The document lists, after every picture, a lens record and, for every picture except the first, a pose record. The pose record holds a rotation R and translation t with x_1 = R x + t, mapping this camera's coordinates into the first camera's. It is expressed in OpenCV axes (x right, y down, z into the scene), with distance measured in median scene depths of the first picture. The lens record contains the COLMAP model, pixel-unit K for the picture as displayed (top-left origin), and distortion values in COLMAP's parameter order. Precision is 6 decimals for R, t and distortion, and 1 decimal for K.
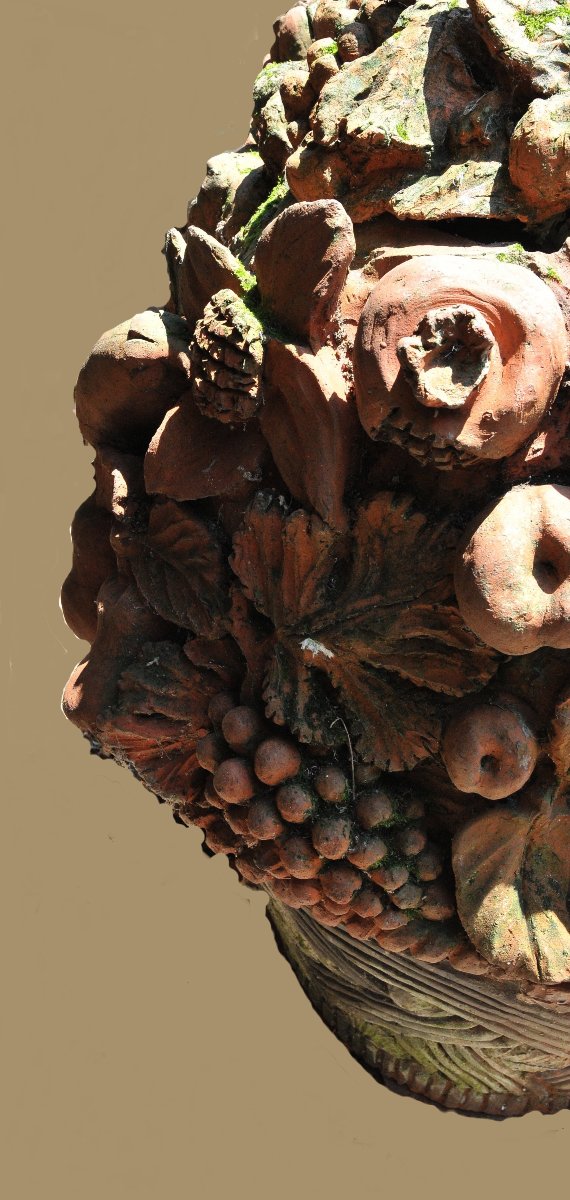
lens RADIAL K [[1311.5, 0, 285.0], [0, 1311.5, 600.1], [0, 0, 1]] dist [-0.014216, 0.000000]
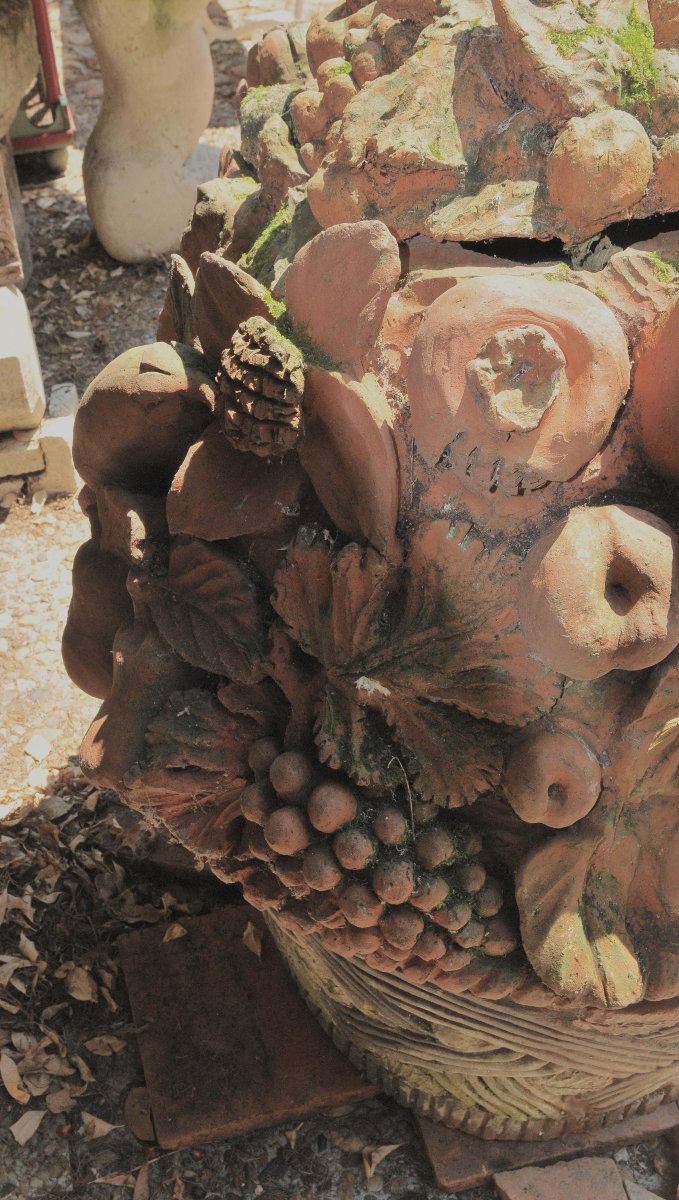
lens RADIAL K [[1263.9, 0, 339.5], [0, 1263.9, 600.3], [0, 0, 1]] dist [-0.018545, 0.000000]
pose [[0.985414, -0.057654, 0.160108, -0.141004], [0.060830, 0.998035, -0.015001, -0.013500], [-0.158928, 0.024522, 0.986986, 0.087173]]
